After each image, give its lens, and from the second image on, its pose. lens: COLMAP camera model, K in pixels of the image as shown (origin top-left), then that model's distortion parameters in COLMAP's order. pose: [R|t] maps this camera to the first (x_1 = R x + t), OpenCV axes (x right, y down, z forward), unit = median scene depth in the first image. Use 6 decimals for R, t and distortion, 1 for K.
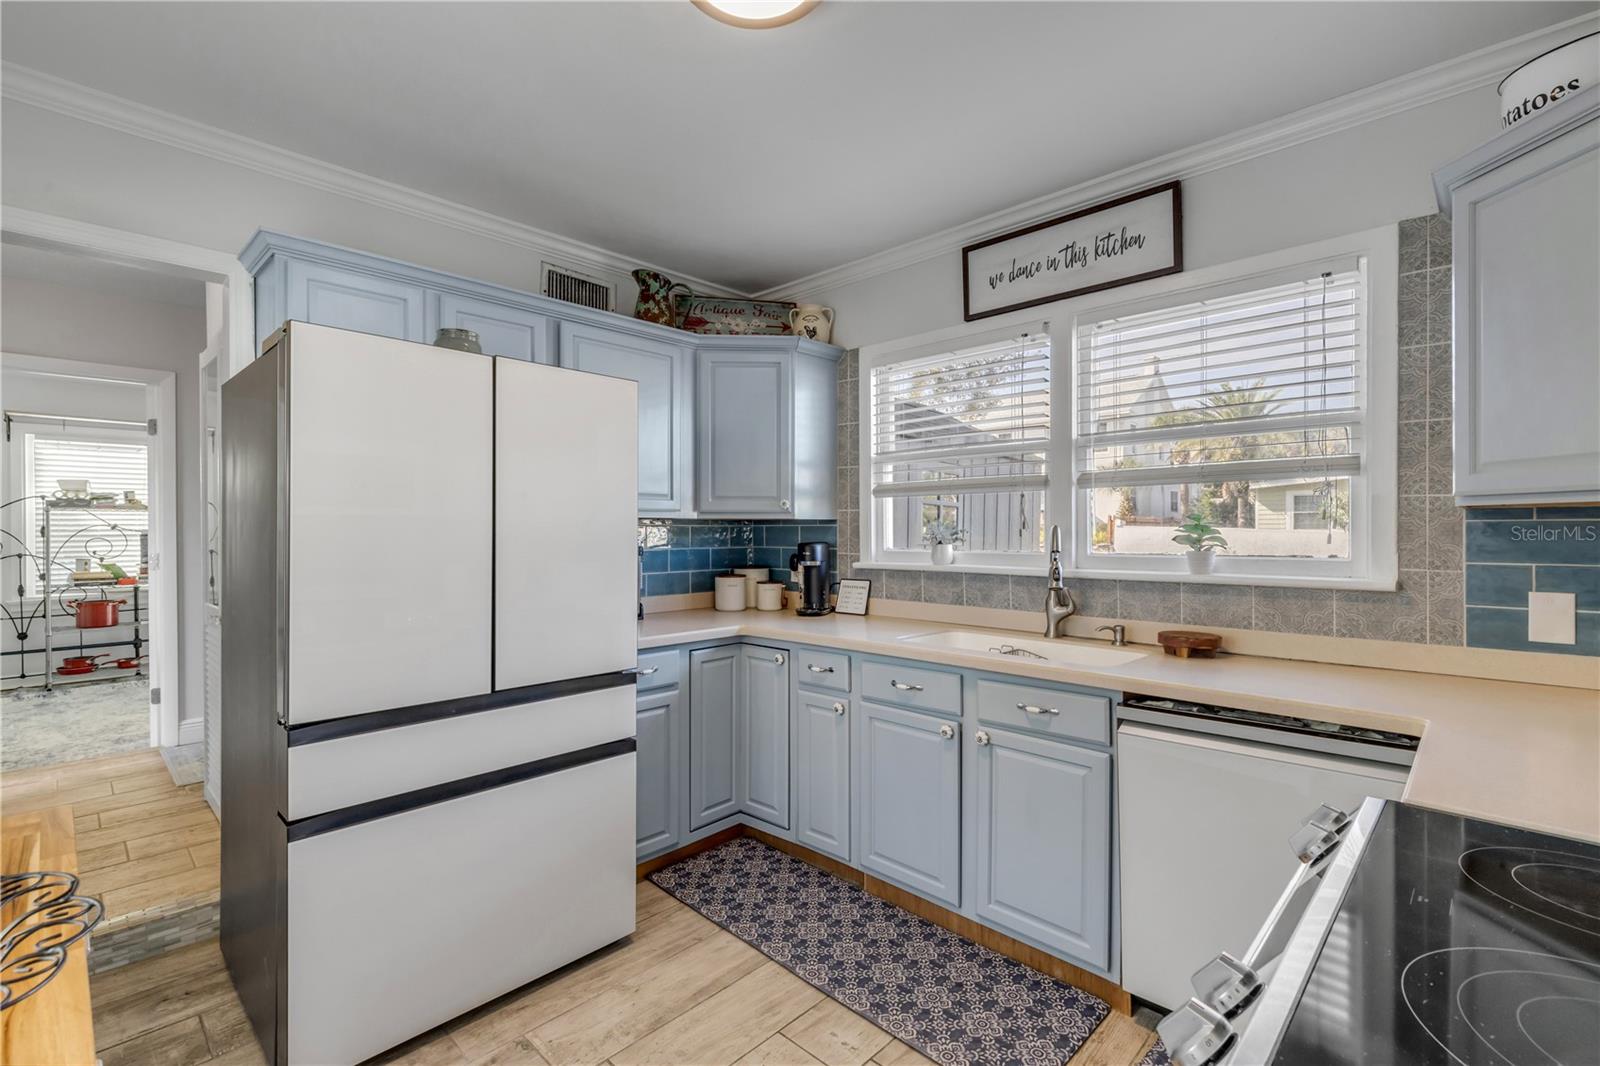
lens RADIAL K [[719.7, 0, 830.8], [0, 719.7, 537.2], [0, 0, 1]] dist [-0.003962, -0.000559]
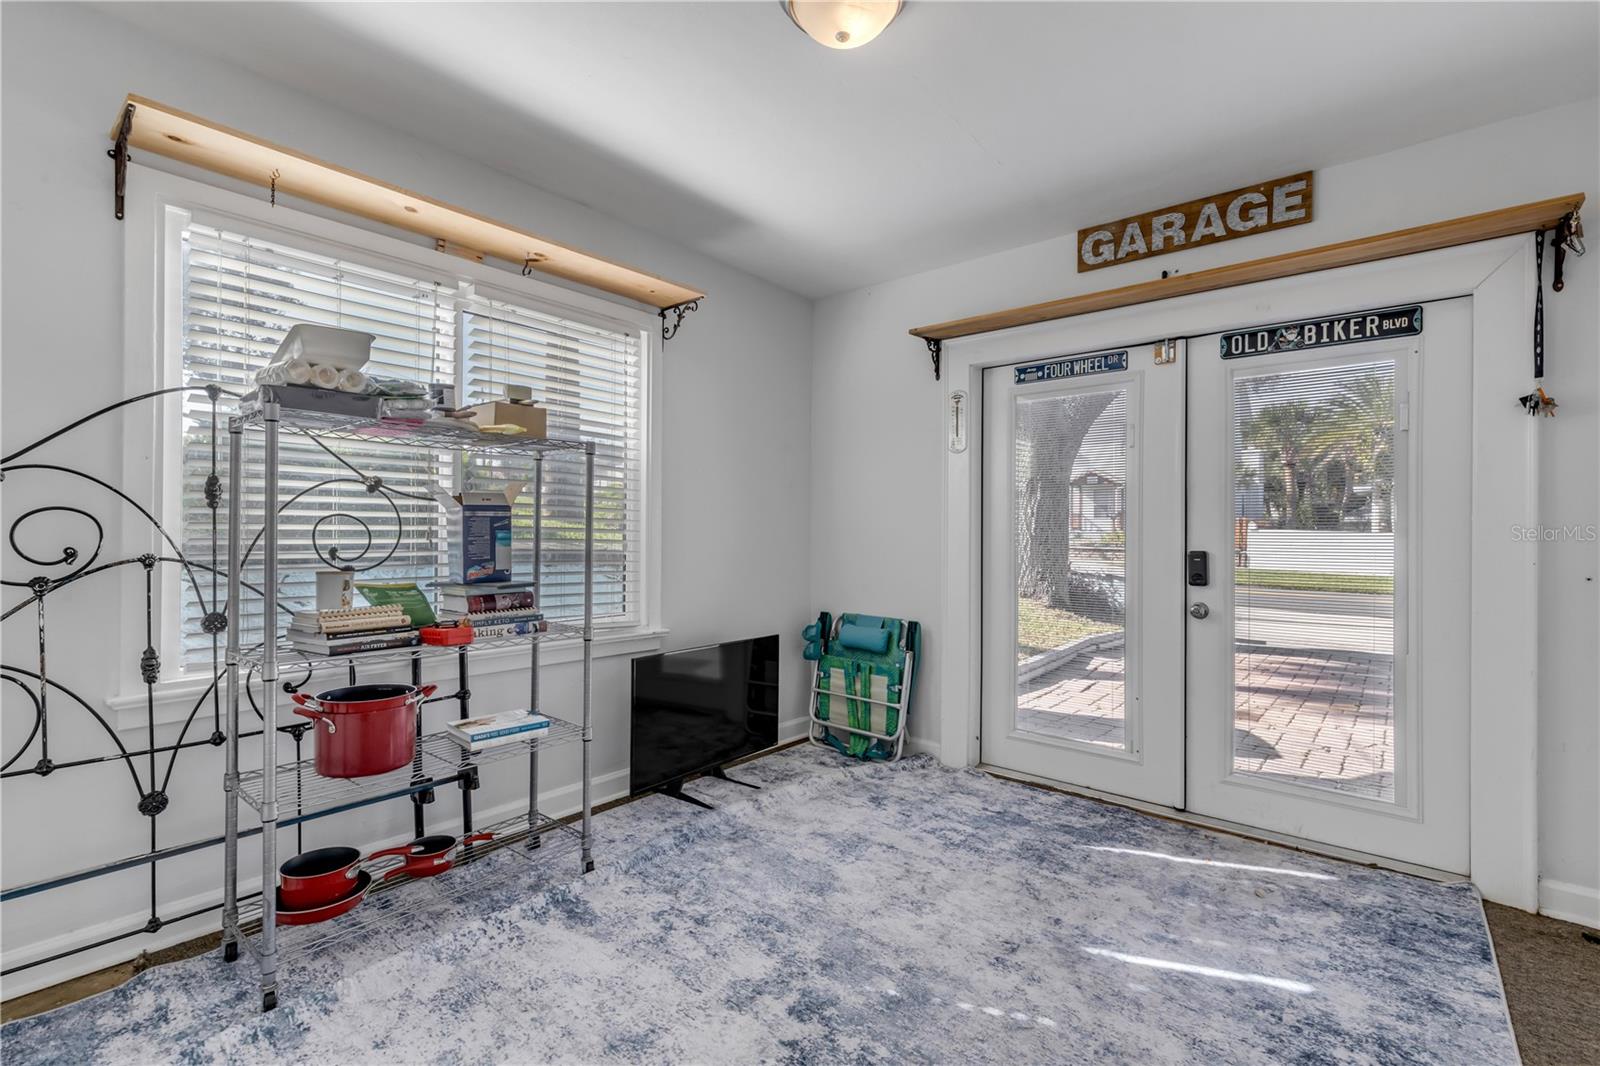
lens RADIAL K [[719.7, 0, 805.4], [0, 719.7, 533.9], [0, 0, 1]] dist [-0.003962, -0.000559]
pose [[0.997675, 0.008792, 0.067582, -0.850902], [-0.008058, 0.999906, -0.011127, 0.014760], [-0.067674, 0.010556, 0.997652, 0.646655]]
